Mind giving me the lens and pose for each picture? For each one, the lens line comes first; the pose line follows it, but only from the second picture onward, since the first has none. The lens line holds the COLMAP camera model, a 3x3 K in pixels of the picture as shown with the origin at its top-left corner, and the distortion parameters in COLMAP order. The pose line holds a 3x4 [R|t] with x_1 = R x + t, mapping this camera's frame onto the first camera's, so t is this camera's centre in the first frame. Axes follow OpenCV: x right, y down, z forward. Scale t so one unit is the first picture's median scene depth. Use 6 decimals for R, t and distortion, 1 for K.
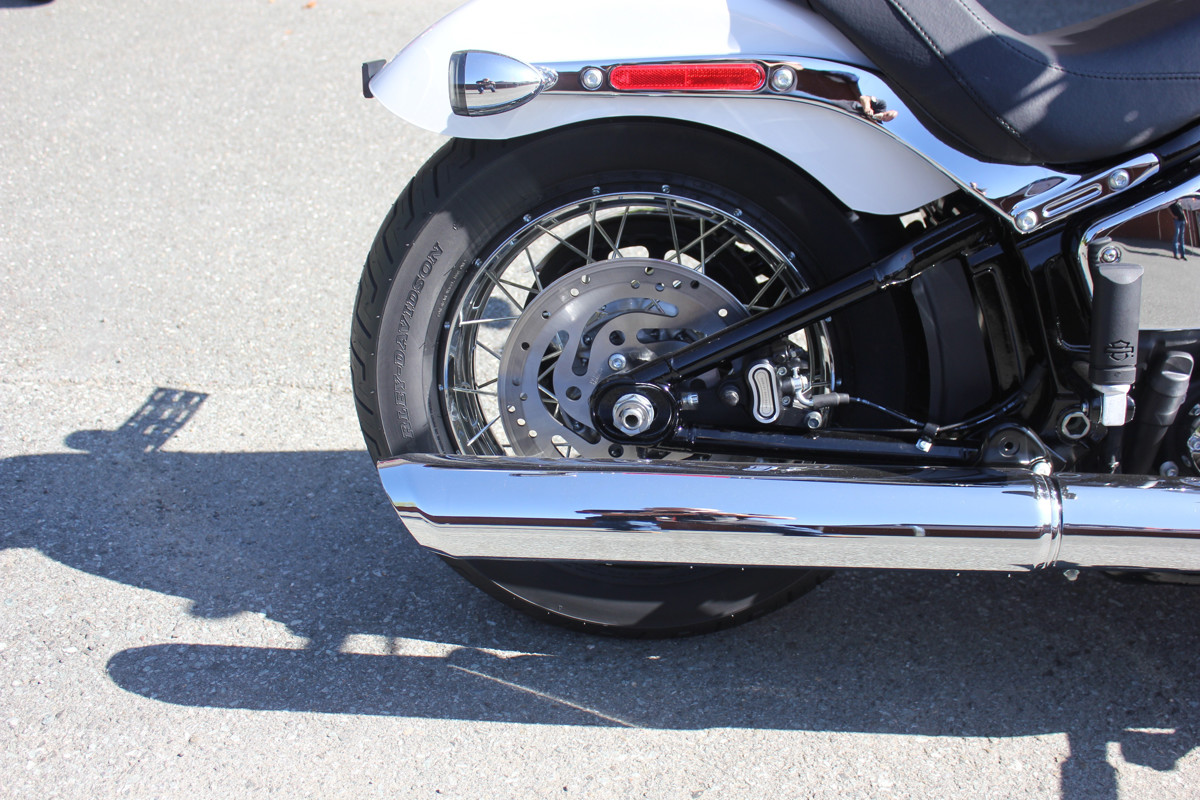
lens RADIAL K [[1268.9, 0, 608.9], [0, 1268.9, 403.0], [0, 0, 1]] dist [-0.117594, 0.138582]
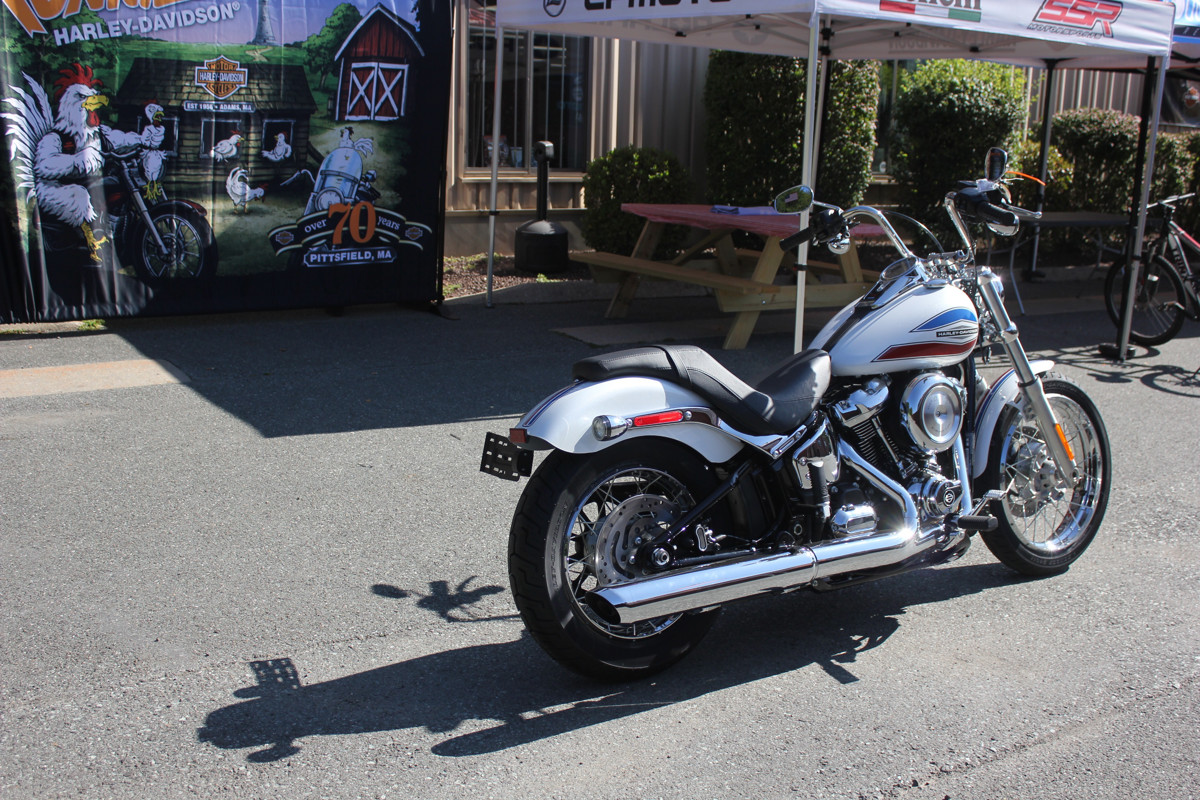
lens RADIAL K [[1268.9, 0, 608.9], [0, 1268.9, 403.0], [0, 0, 1]] dist [-0.117594, 0.138582]
pose [[0.785663, -0.089041, 0.612213, -1.446928], [0.271065, 0.939087, -0.211281, 0.207807], [-0.556109, 0.331945, 0.761942, -0.832481]]
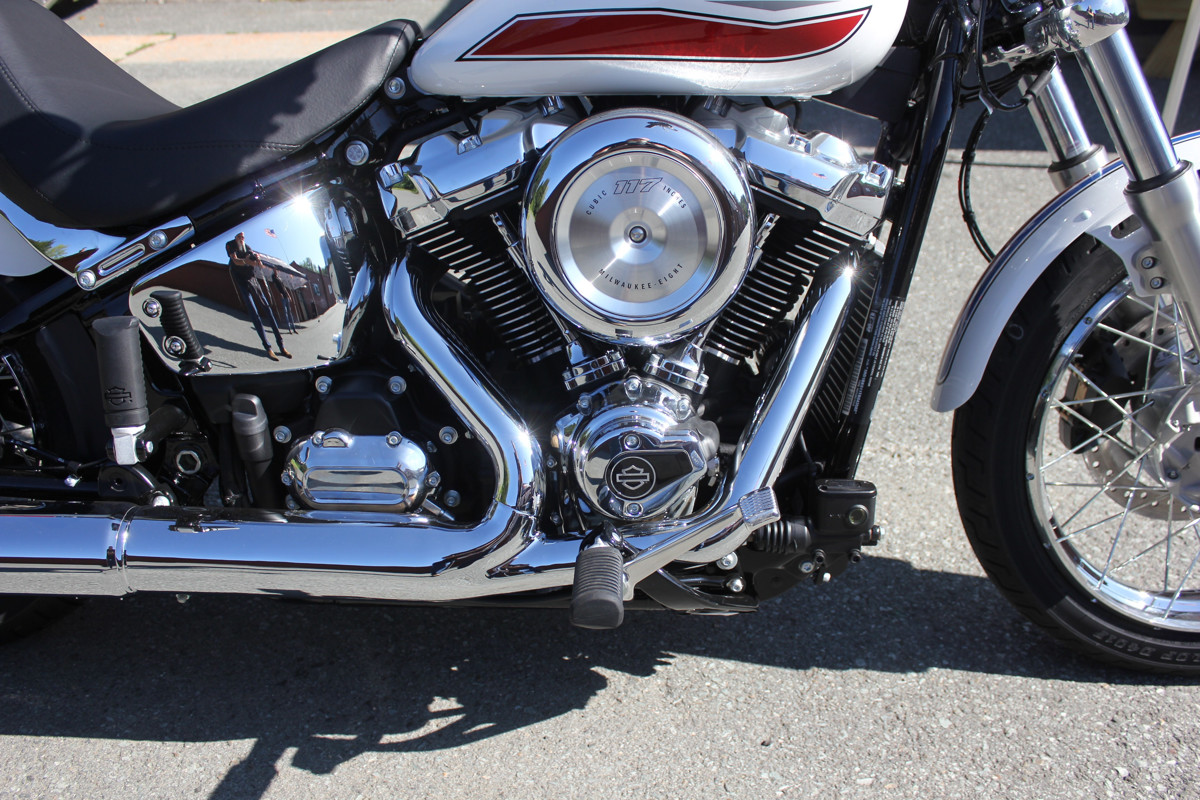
lens RADIAL K [[1054.8, 0, 600.0], [0, 1054.8, 400.0], [0, 0, 1]] dist [-0.157568, 0.147858]
pose [[0.998922, -0.014137, 0.044219, 0.659448], [0.015323, 0.999529, -0.026598, -0.006710], [-0.043822, 0.027247, 0.998668, 0.072545]]
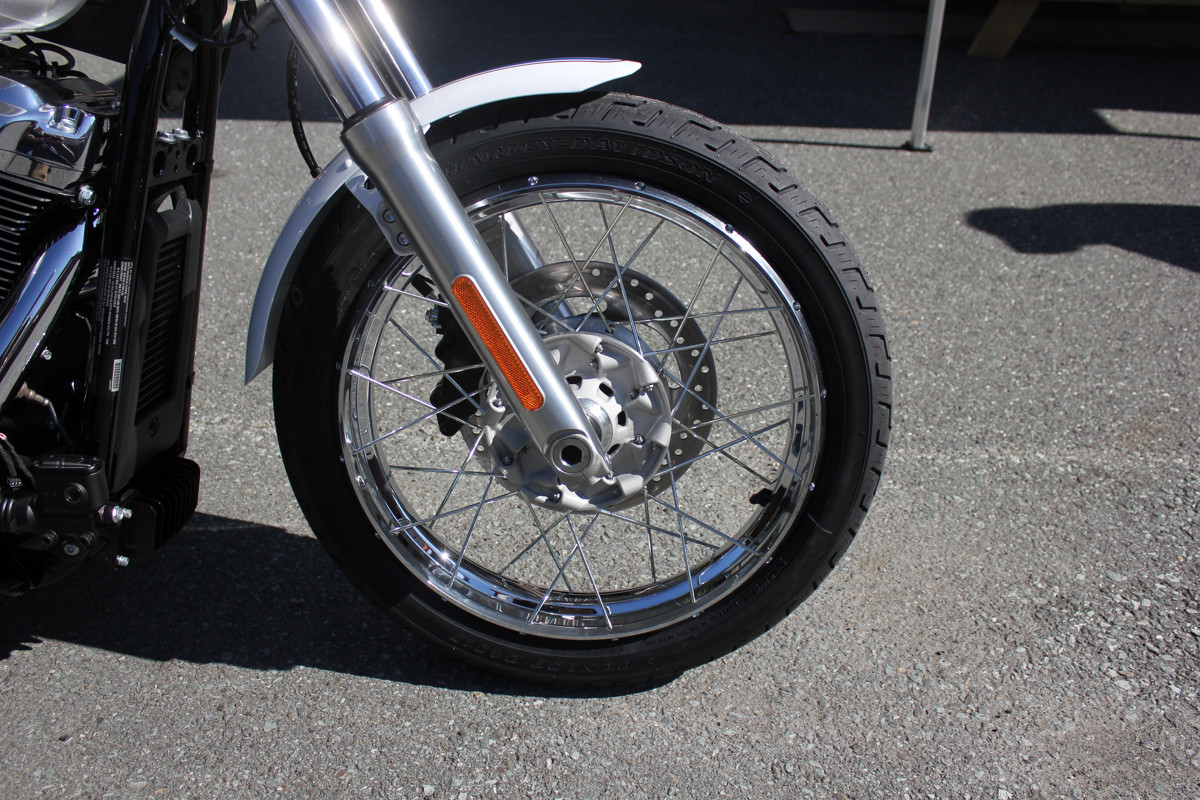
lens RADIAL K [[1054.8, 0, 600.0], [0, 1054.8, 400.0], [0, 0, 1]] dist [-0.157568, 0.147858]
pose [[0.998971, 0.000547, 0.045353, 1.258517], [0.000073, 0.999907, -0.013664, 0.006115], [-0.045356, 0.013654, 0.998878, 0.125508]]
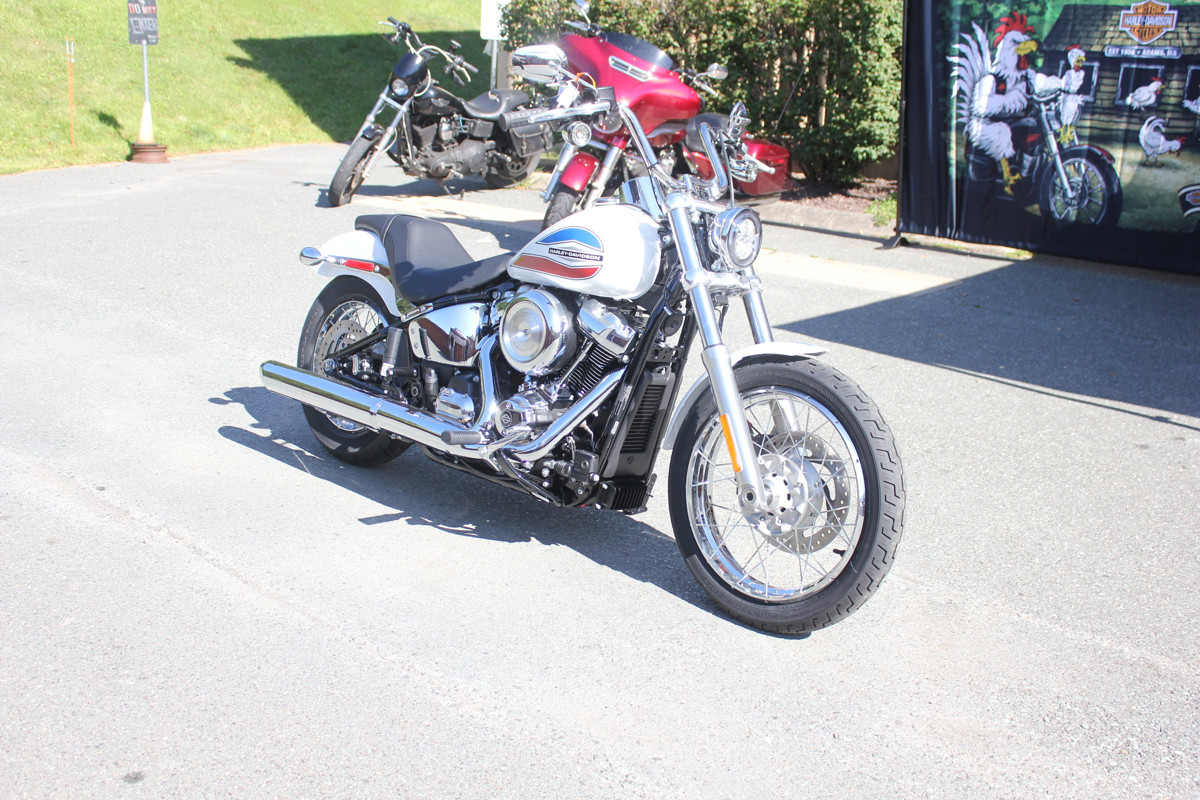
lens RADIAL K [[1276.1, 0, 560.6], [0, 1276.1, 403.7], [0, 0, 1]] dist [-0.124522, 0.128669]
pose [[0.764437, 0.206740, -0.610651, 2.368026], [-0.353504, 0.926516, -0.128851, 0.295618], [0.539139, 0.314366, 0.781347, -1.112031]]
